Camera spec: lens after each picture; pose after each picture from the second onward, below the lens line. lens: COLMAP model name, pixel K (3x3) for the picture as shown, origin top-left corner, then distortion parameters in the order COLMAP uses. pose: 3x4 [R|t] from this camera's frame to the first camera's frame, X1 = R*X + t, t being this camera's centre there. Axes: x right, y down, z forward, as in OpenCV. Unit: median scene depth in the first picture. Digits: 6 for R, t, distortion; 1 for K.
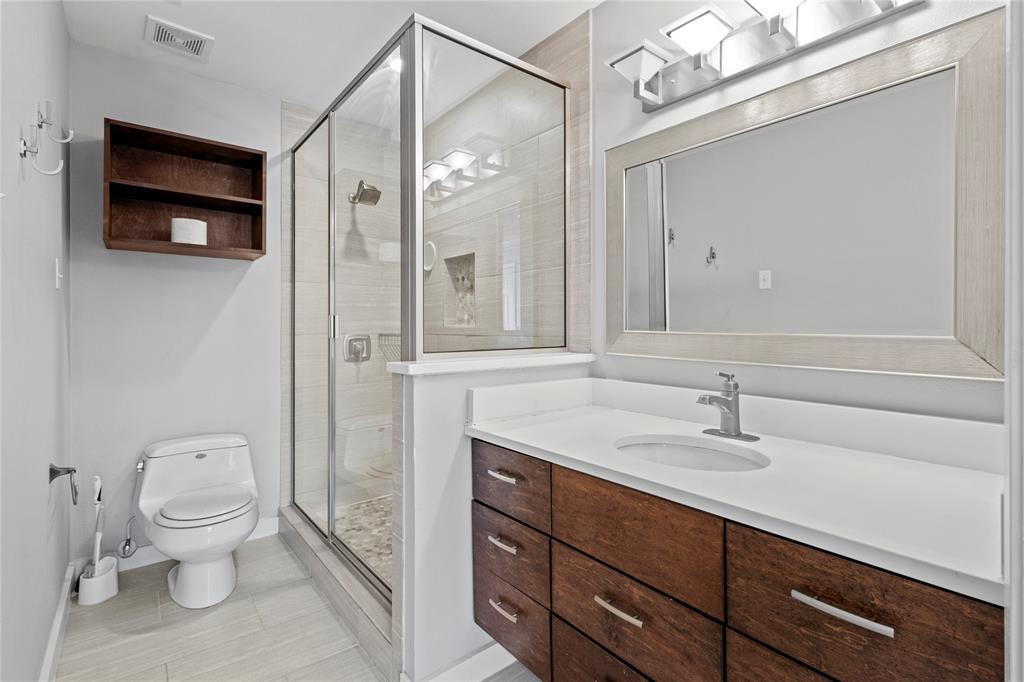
lens RADIAL K [[476.1, 0, 513.0], [0, 476.1, 329.3], [0, 0, 1]] dist [0.006183, 0.000397]
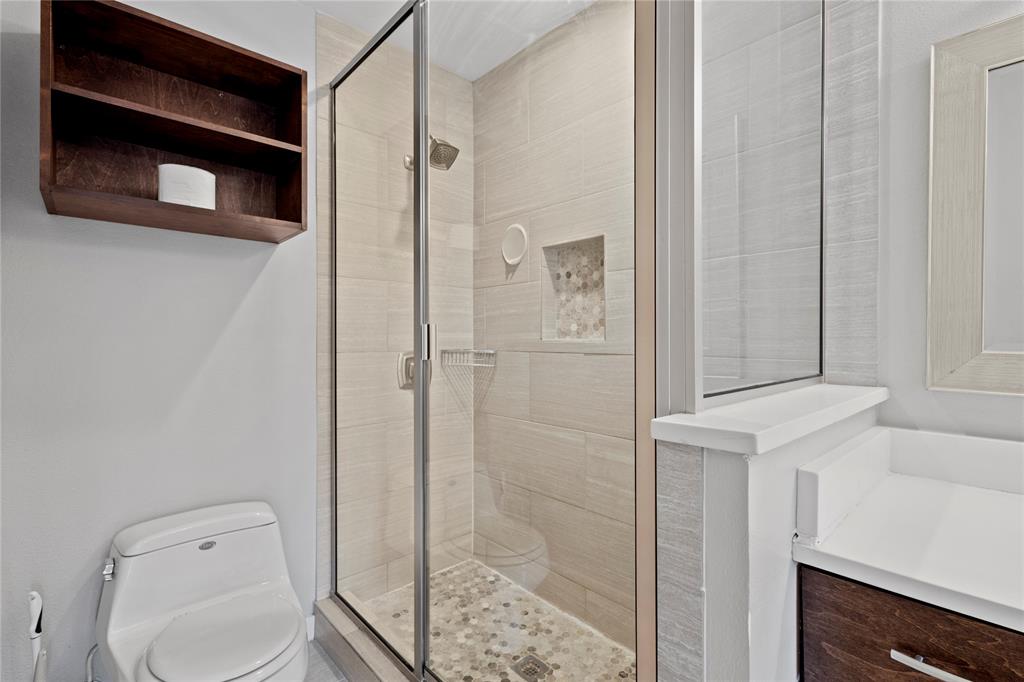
lens RADIAL K [[471.0, 0, 510.4], [0, 471.0, 345.9], [0, 0, 1]] dist [0.002493, -0.001473]
pose [[0.998282, 0.000649, 0.058584, -0.262838], [-0.001215, 0.999953, 0.009632, -0.005539], [-0.058575, -0.009687, 0.998236, 0.322628]]
